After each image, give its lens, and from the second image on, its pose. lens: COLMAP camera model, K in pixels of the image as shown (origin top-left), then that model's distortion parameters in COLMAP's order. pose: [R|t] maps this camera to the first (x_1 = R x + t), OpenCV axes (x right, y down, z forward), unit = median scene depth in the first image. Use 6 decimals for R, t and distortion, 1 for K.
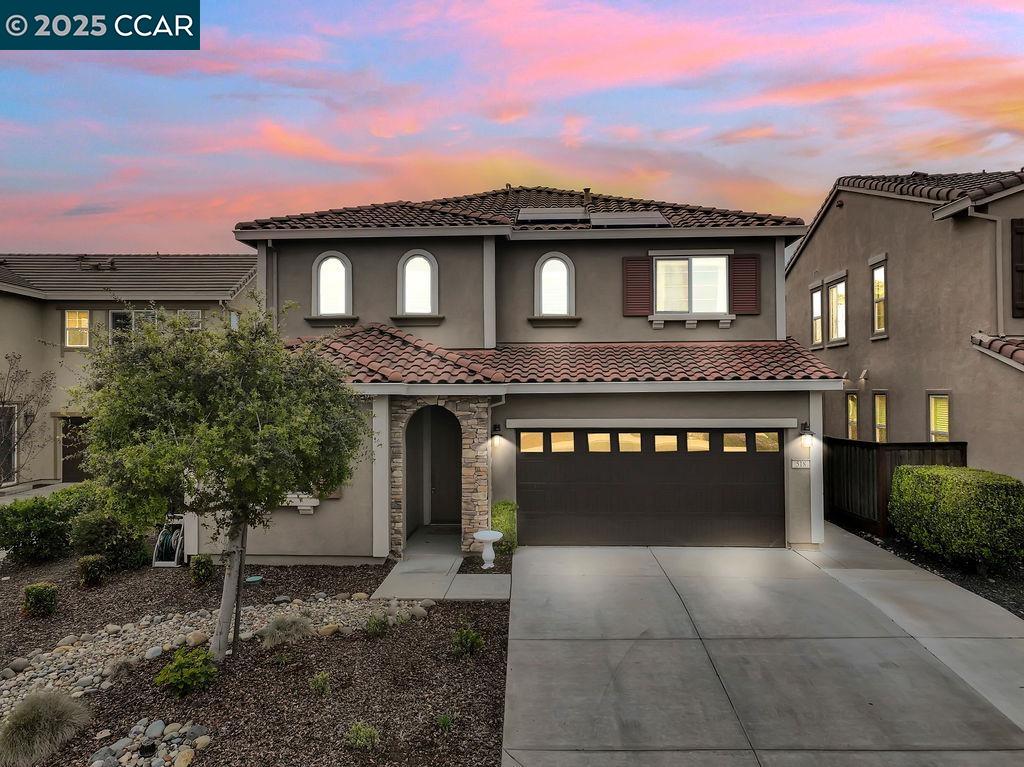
lens RADIAL K [[730.8, 0, 512.0], [0, 730.8, 383.5], [0, 0, 1]] dist [0.001744, 0.001879]
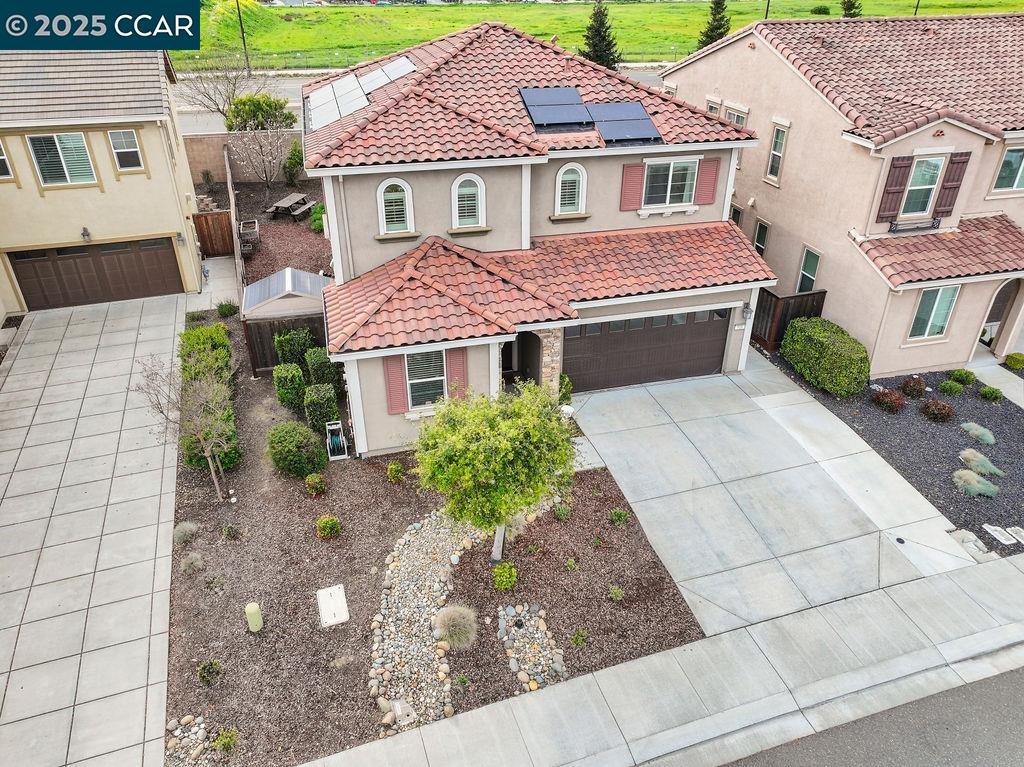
lens RADIAL K [[713.9, 0, 512.0], [0, 713.9, 383.5], [0, 0, 1]] dist [-0.011240, 0.024394]
pose [[0.951119, -0.152823, 0.268362, -0.646186], [-0.004839, 0.861494, 0.507745, -0.729338], [-0.308787, -0.484225, 0.818643, -0.190601]]
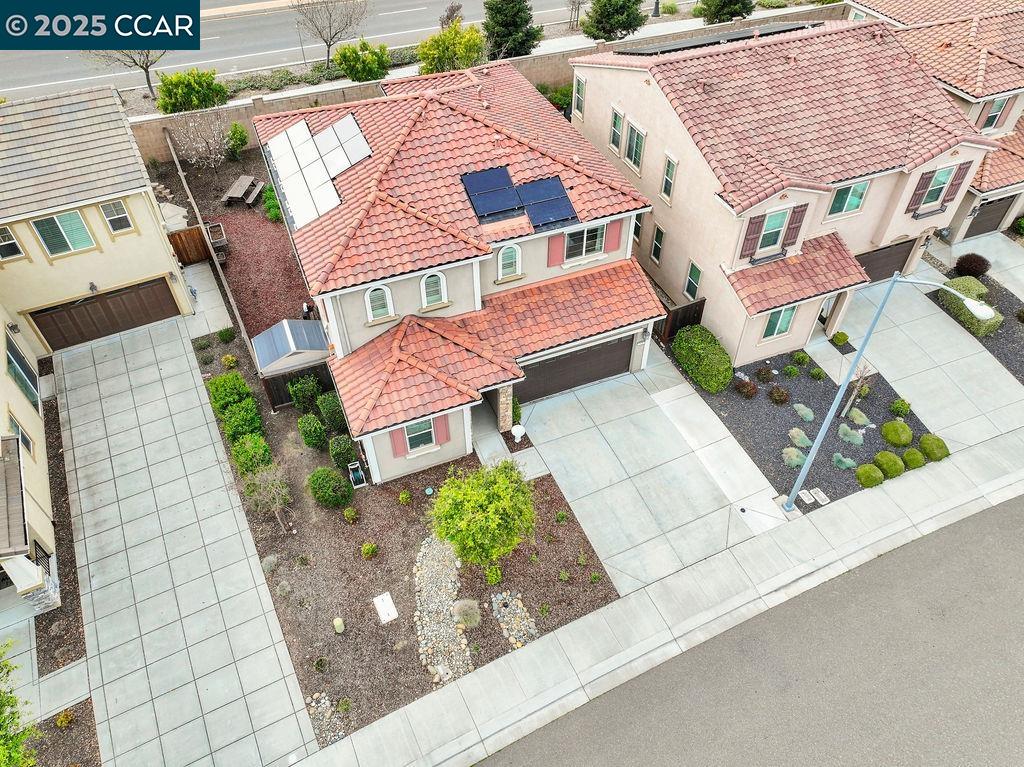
lens RADIAL K [[708.3, 0, 512.0], [0, 708.3, 383.5], [0, 0, 1]] dist [-0.002557, 0.002965]
pose [[0.901789, -0.310838, 0.300261, -0.757579], [0.001620, 0.697190, 0.716885, -1.648377], [-0.432174, -0.645992, 0.629222, -0.232273]]
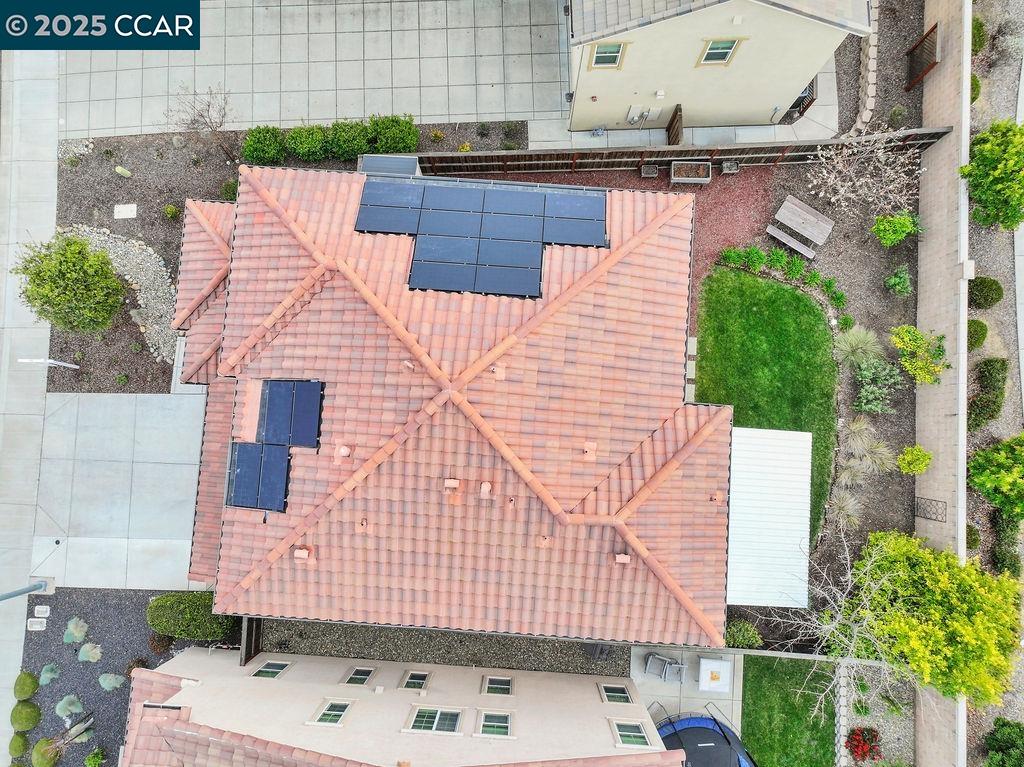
lens RADIAL K [[708.3, 0, 512.0], [0, 708.3, 383.5], [0, 0, 1]] dist [-0.002557, 0.002965]
pose [[-0.009558, 0.996007, -0.088762, 0.167683], [0.004094, 0.088805, 0.996041, -2.173019], [0.999946, 0.009157, -0.004926, 2.252785]]
